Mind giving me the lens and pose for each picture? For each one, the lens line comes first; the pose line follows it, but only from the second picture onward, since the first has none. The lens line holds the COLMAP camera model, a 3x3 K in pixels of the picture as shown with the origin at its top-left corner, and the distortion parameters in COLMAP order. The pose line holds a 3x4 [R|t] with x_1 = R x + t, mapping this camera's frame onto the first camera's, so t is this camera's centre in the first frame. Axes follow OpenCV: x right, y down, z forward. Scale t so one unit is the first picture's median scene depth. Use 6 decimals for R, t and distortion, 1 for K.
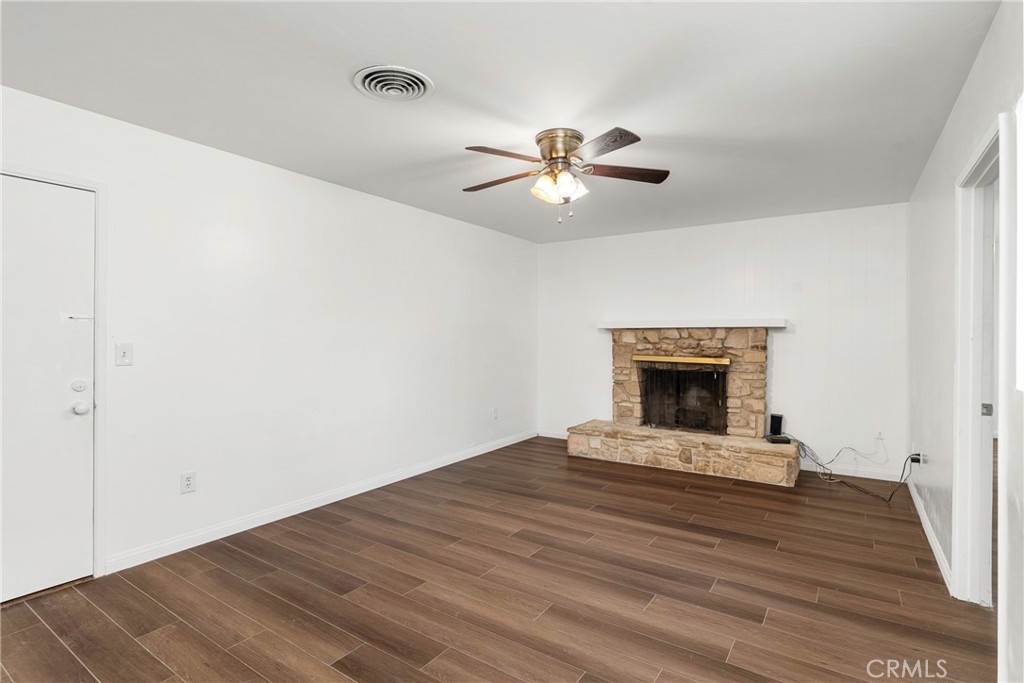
lens RADIAL K [[502.3, 0, 512.0], [0, 502.3, 341.5], [0, 0, 1]] dist [-0.028813, 0.000350]
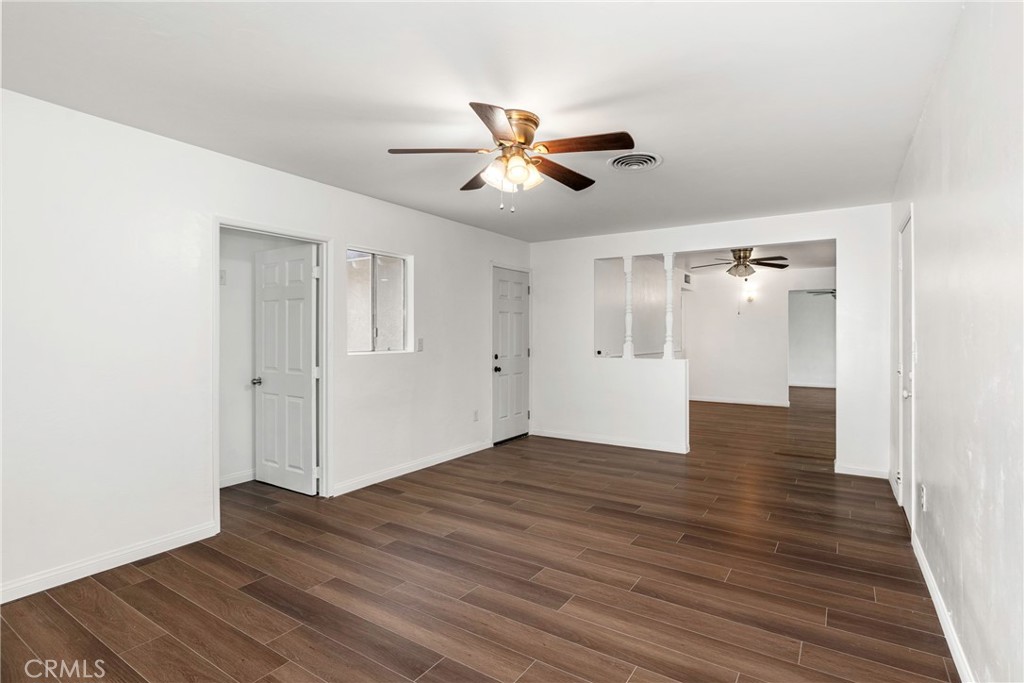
lens RADIAL K [[502.3, 0, 512.0], [0, 502.3, 341.5], [0, 0, 1]] dist [-0.028813, 0.000350]
pose [[-0.999933, 0.000749, -0.011570, 0.107156], [0.000462, 0.999694, 0.024738, -0.021946], [0.011585, 0.024731, -0.999627, 1.945659]]
